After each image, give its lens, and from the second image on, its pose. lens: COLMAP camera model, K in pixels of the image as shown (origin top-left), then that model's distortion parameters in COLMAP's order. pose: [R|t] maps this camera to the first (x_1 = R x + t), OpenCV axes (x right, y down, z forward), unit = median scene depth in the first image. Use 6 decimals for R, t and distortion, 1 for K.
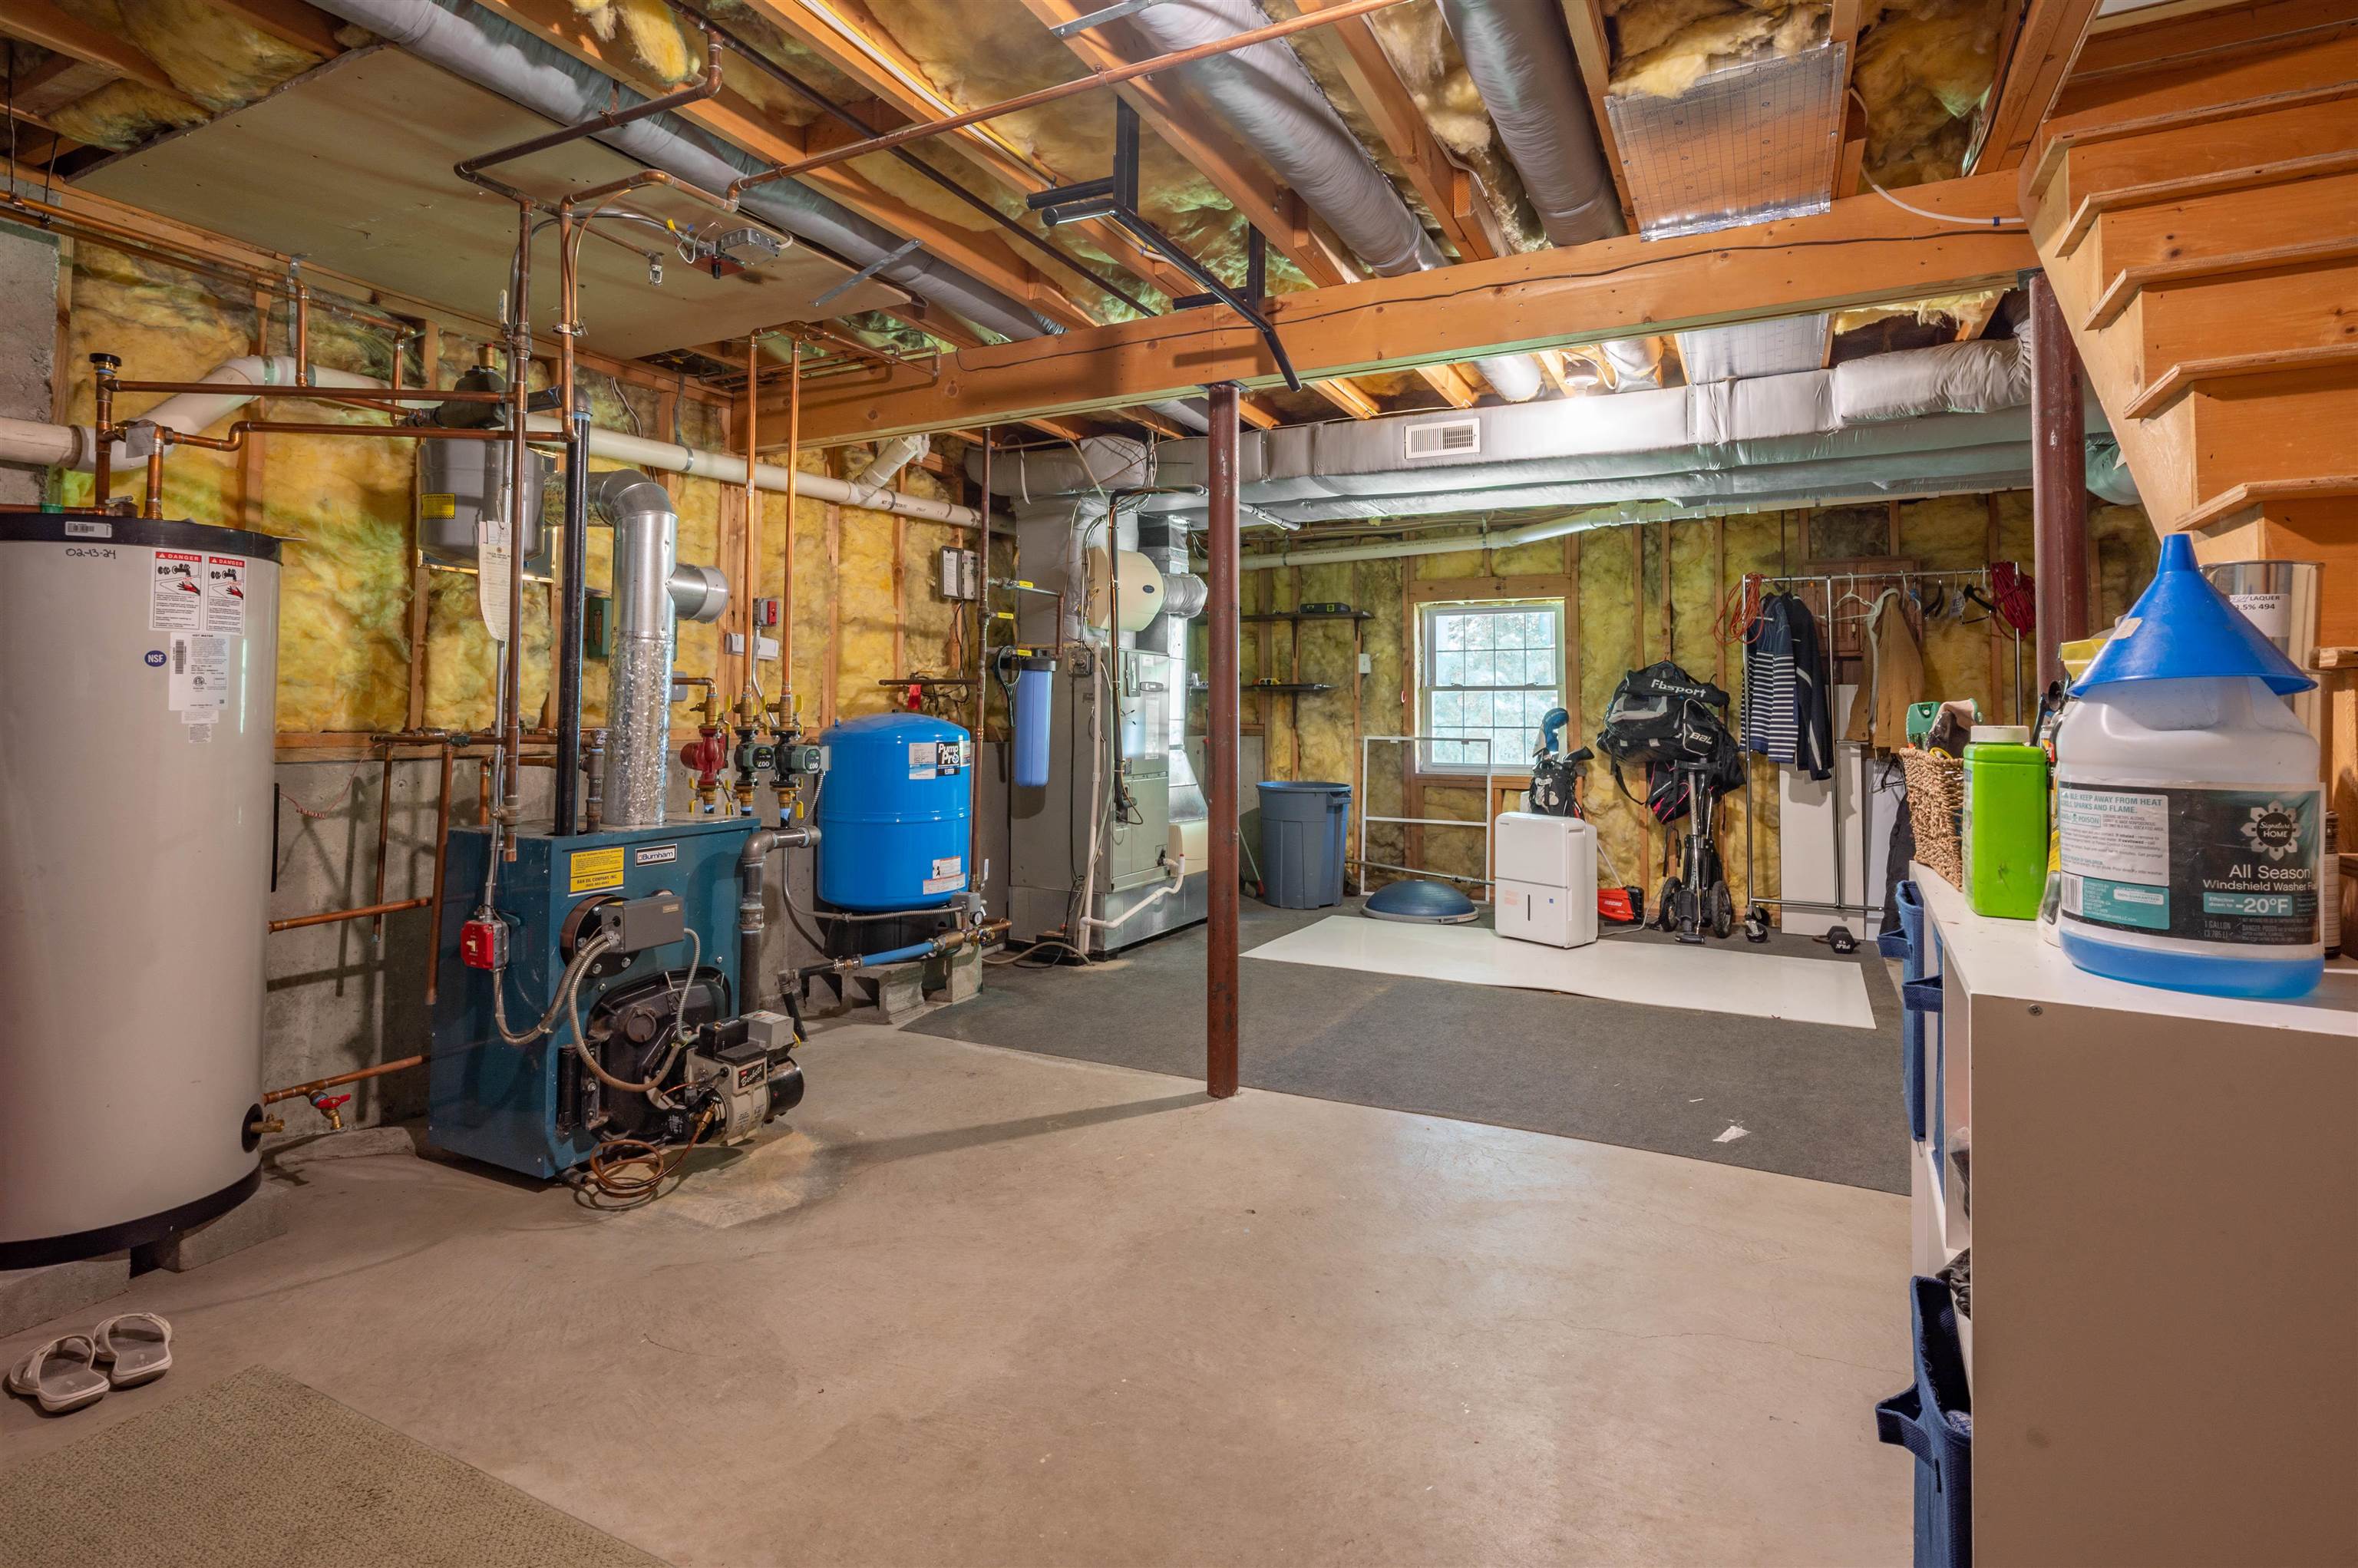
lens RADIAL K [[1161.9, 0, 1189.0], [0, 1161.9, 752.6], [0, 0, 1]] dist [-0.000684, 0.000223]
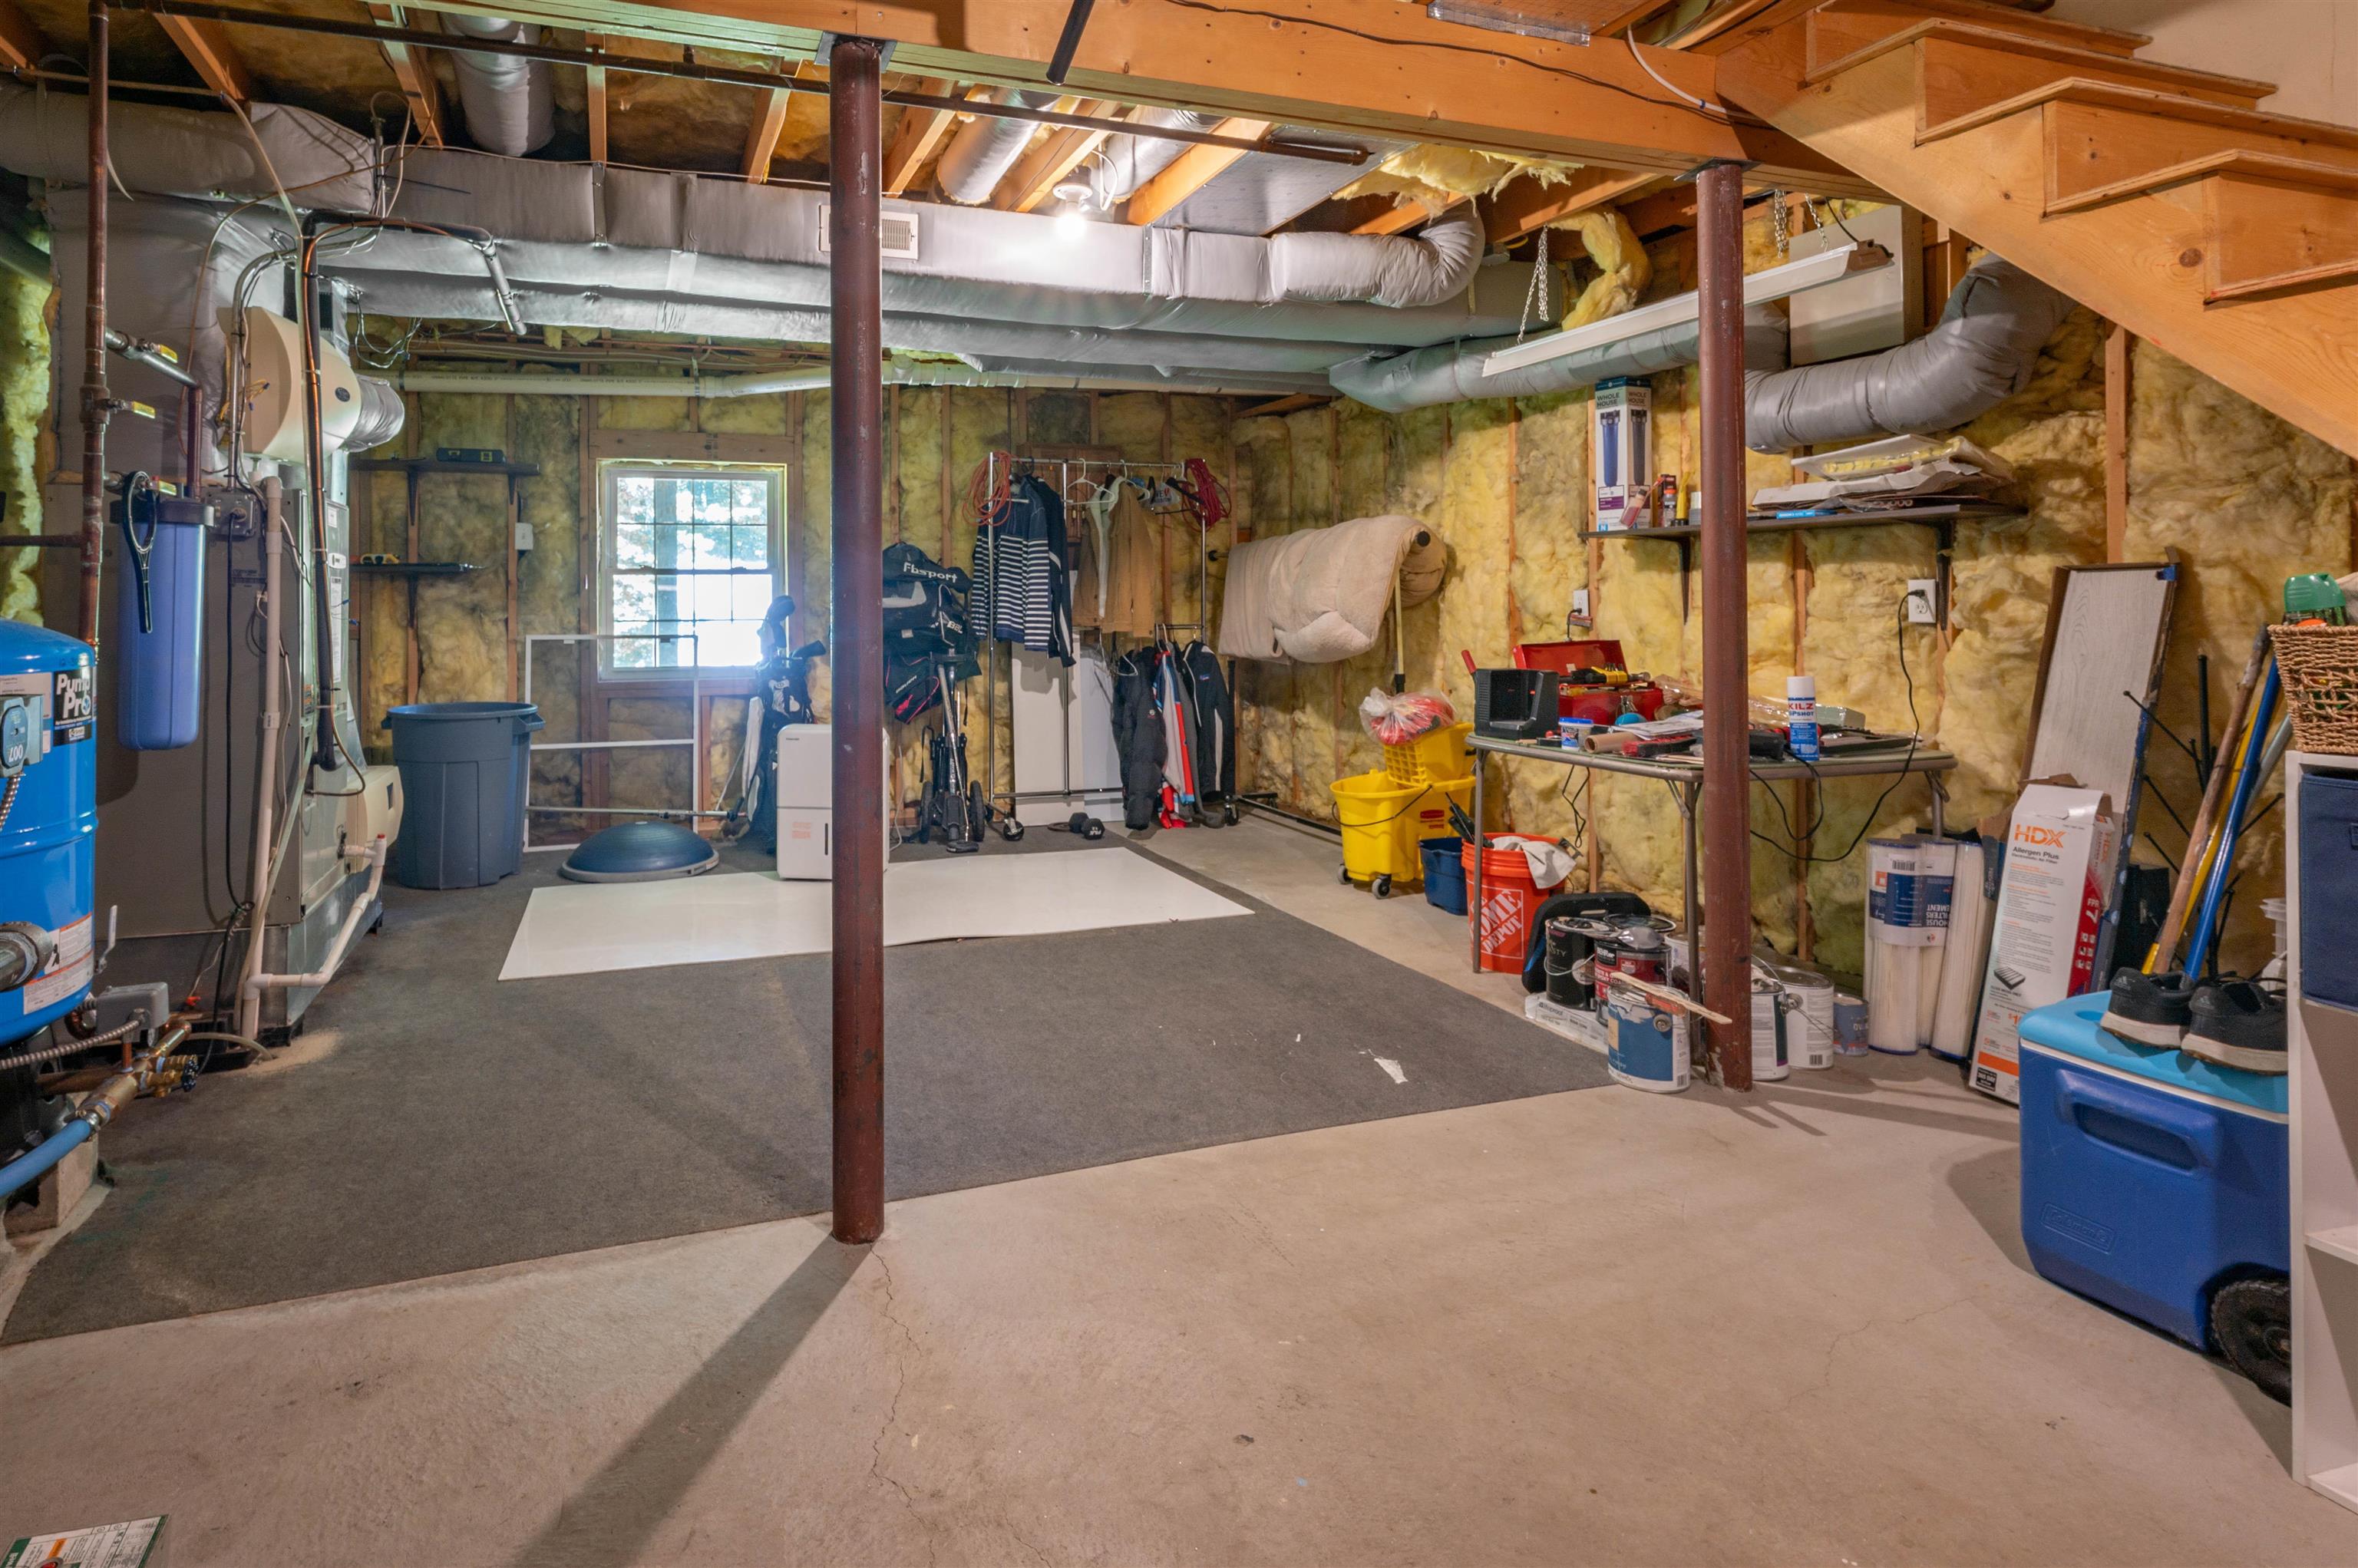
lens RADIAL K [[1239.8, 0, 1177.9], [0, 1239.8, 640.7], [0, 0, 1]] dist [-0.005204, -0.000796]
pose [[0.706178, -0.030949, 0.707357, -0.117417], [0.033846, 0.999378, 0.009936, -0.005081], [-0.707225, 0.016925, 0.706786, 0.167153]]
